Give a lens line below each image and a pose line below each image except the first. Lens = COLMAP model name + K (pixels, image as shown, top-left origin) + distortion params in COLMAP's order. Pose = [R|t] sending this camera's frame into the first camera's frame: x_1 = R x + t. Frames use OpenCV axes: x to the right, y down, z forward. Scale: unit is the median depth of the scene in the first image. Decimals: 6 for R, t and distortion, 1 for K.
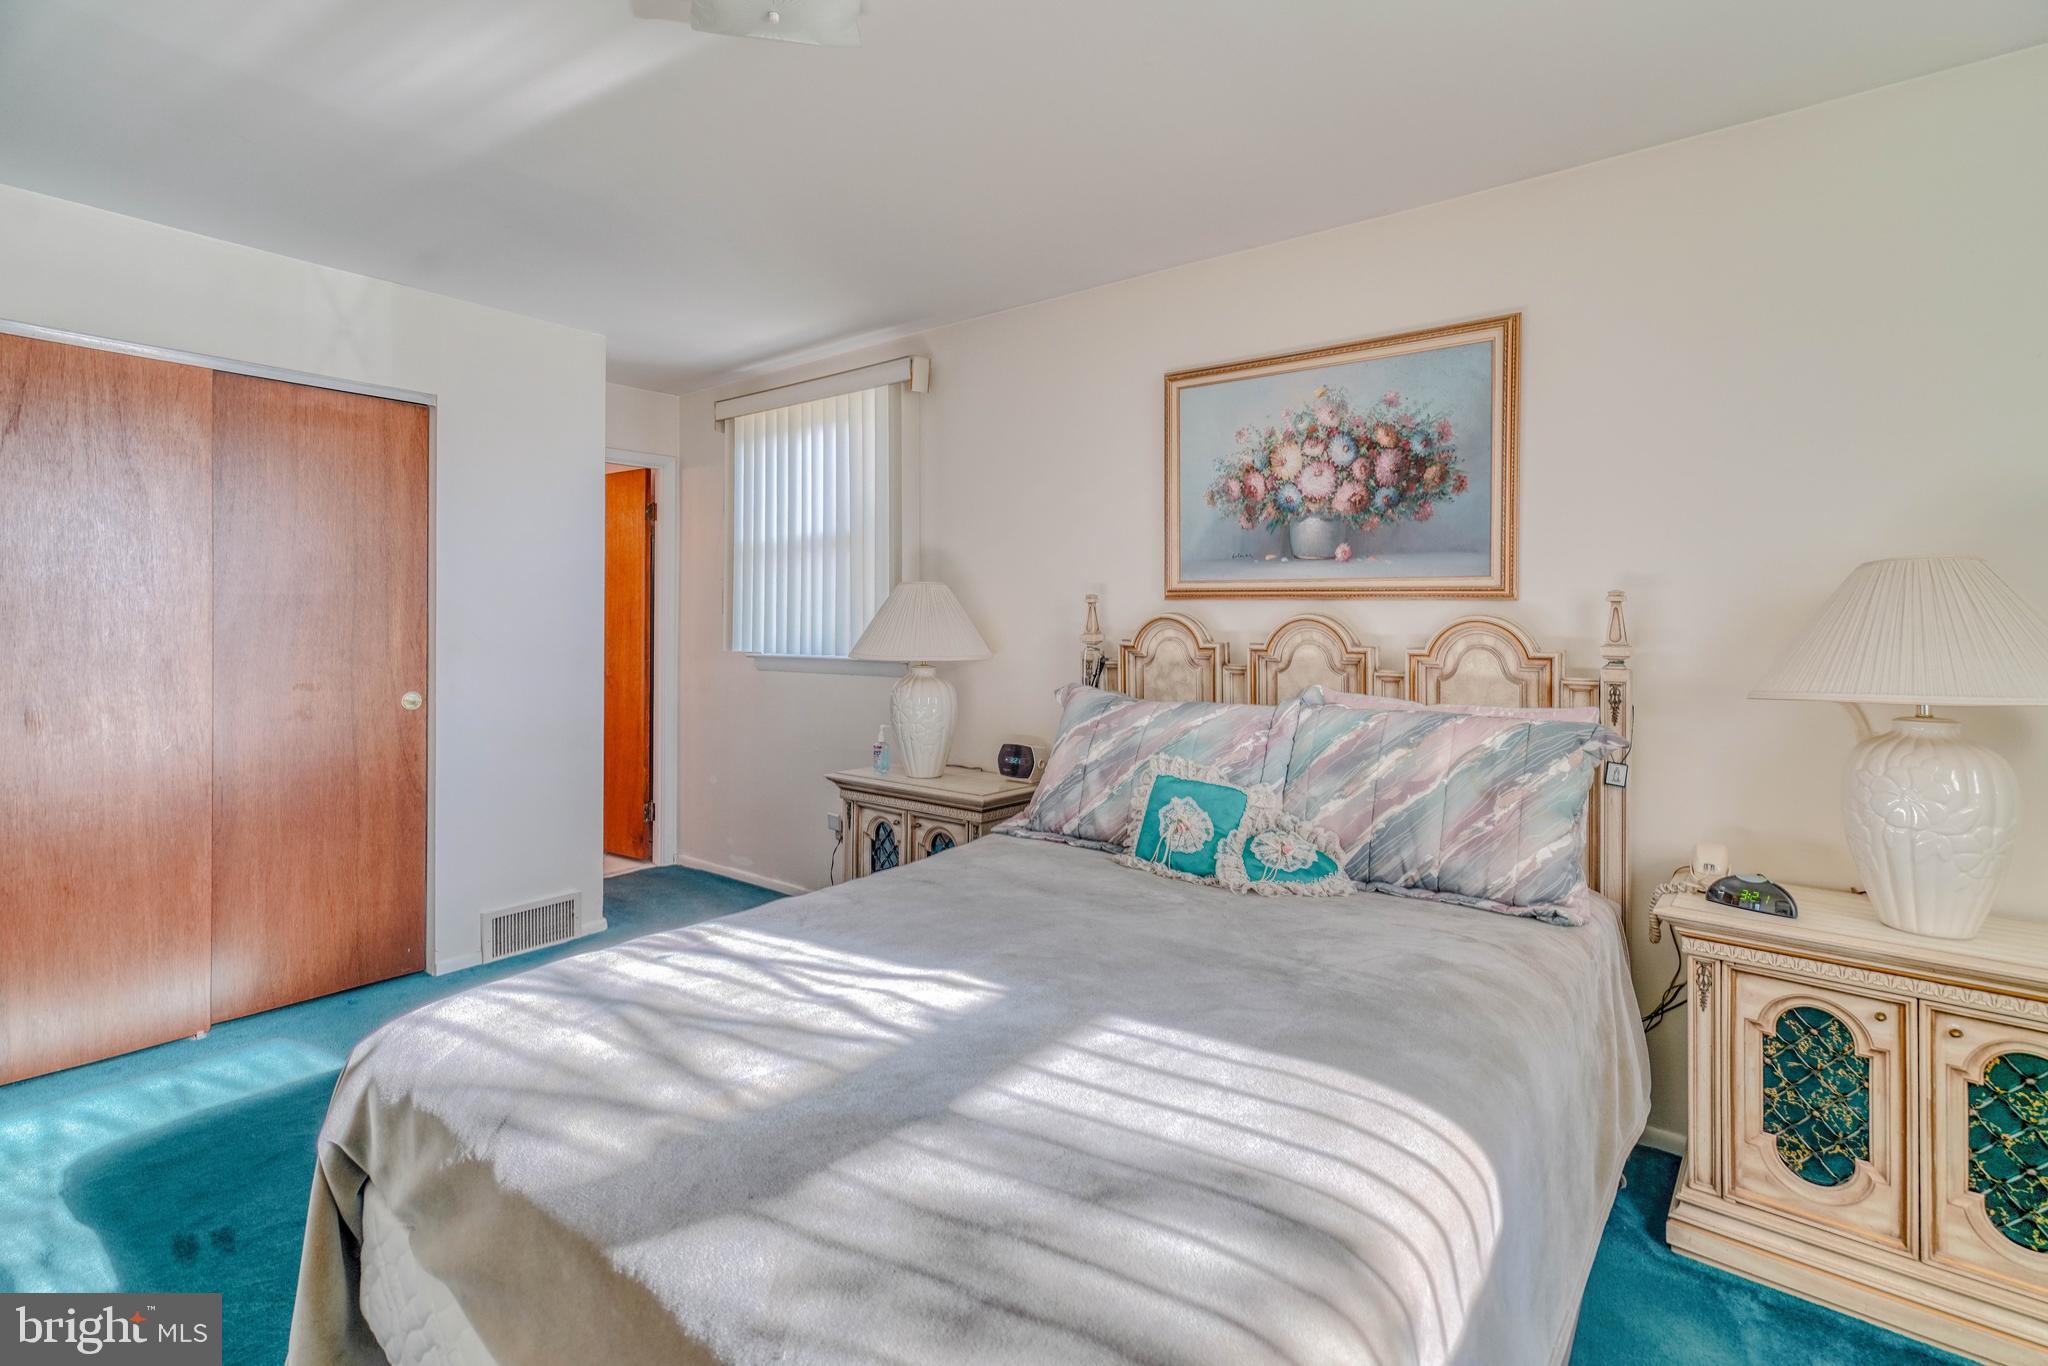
lens RADIAL K [[958.2, 0, 1025.1], [0, 958.2, 624.3], [0, 0, 1]] dist [-0.005766, 0.017204]
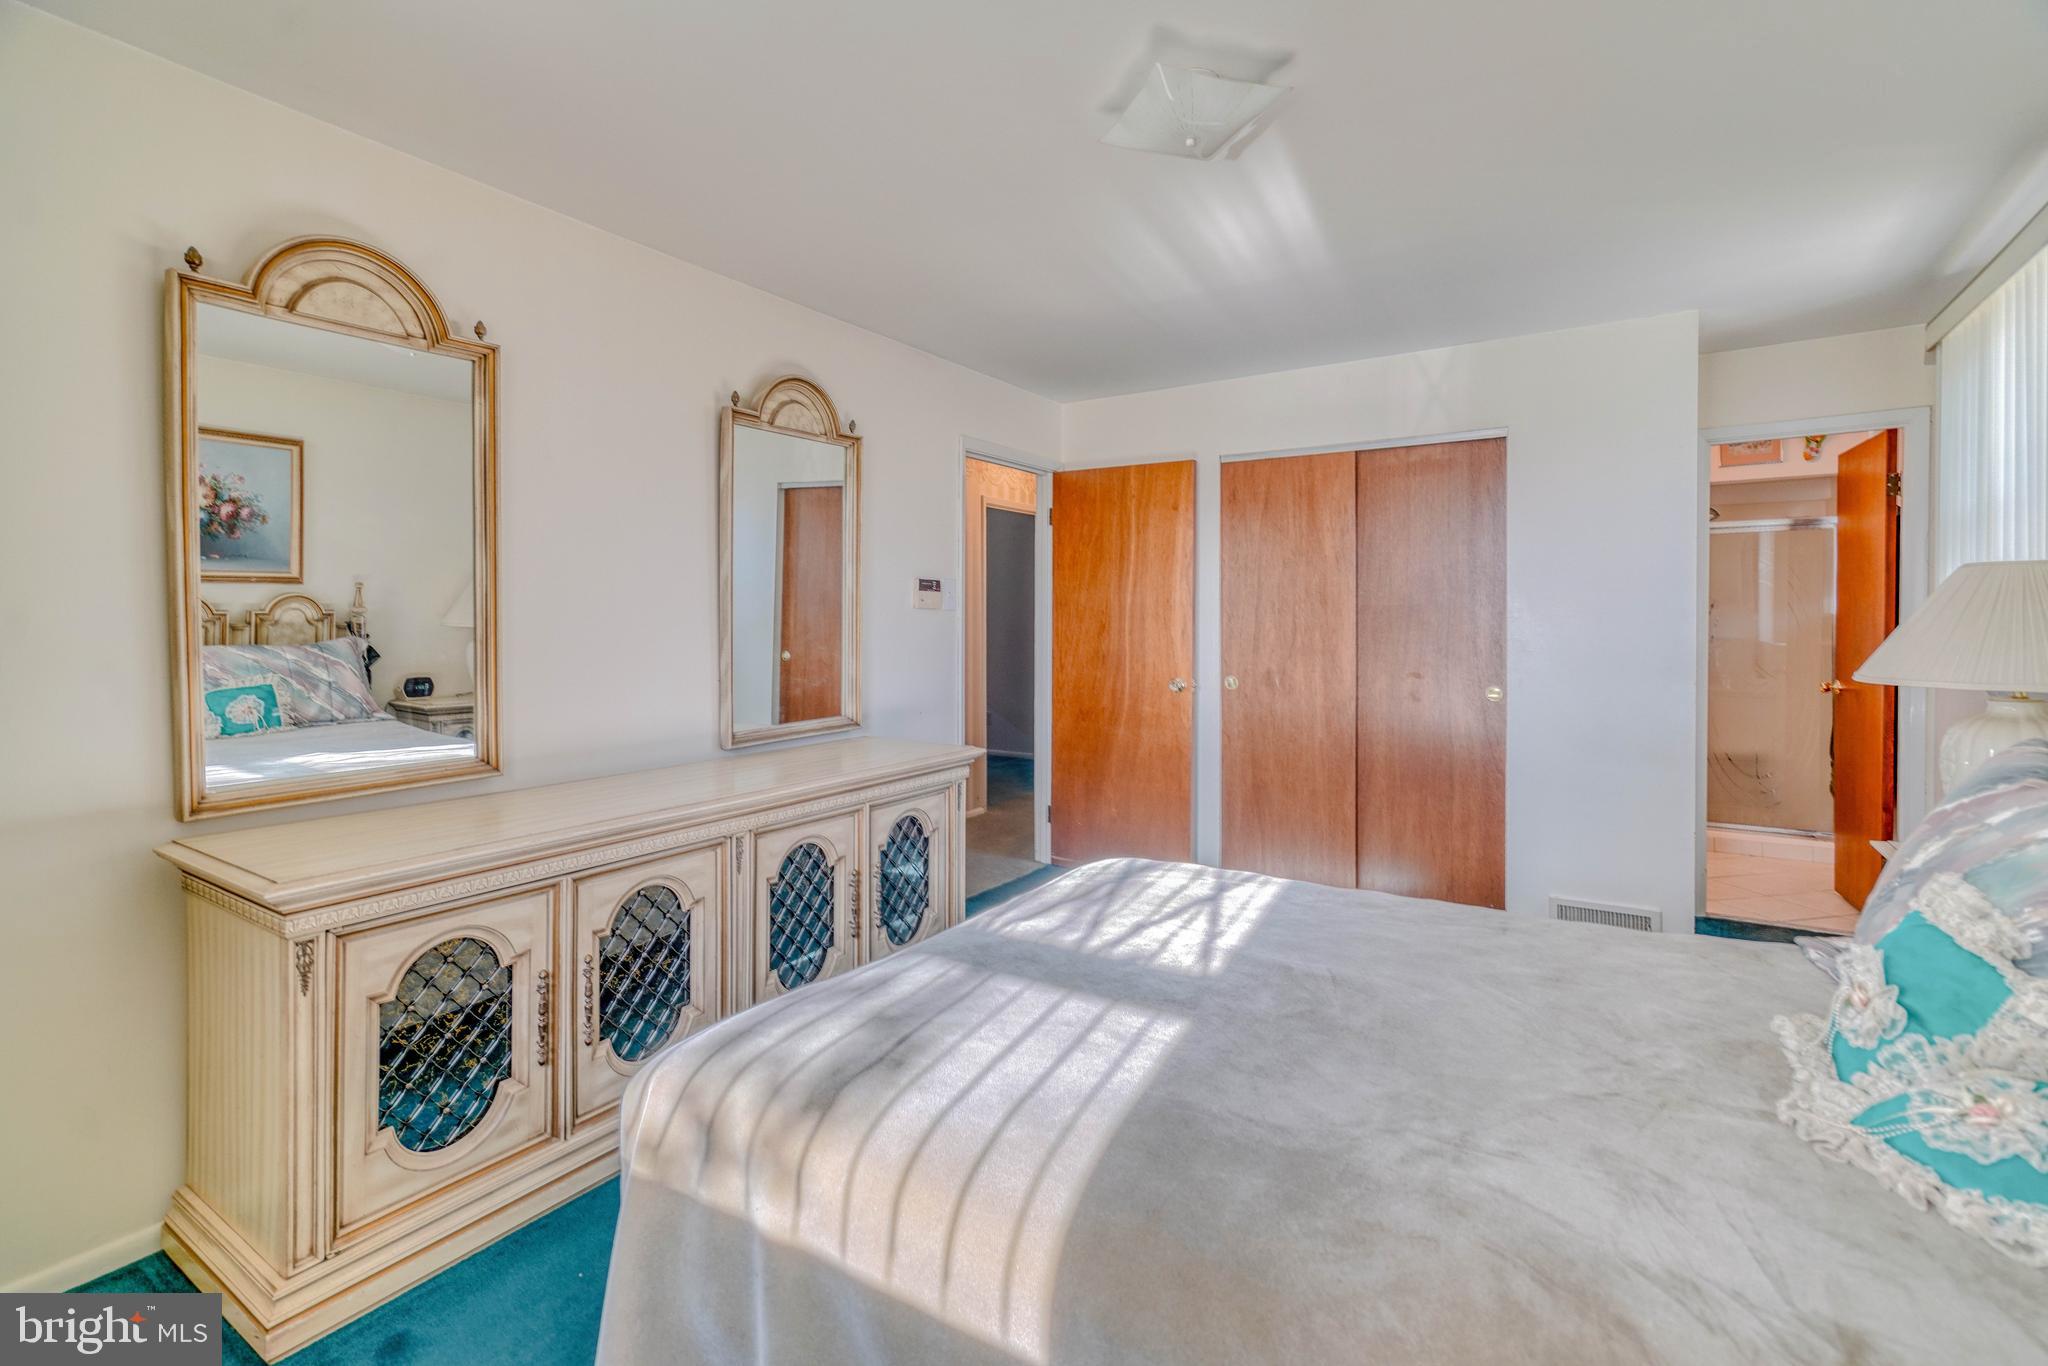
lens RADIAL K [[958.2, 0, 1025.1], [0, 958.2, 624.3], [0, 0, 1]] dist [-0.005766, 0.017204]
pose [[0.093556, 0.002360, -0.995611, 0.995613], [-0.006899, 0.999975, 0.001722, -0.004844], [0.995590, 0.006707, 0.093570, 0.686952]]
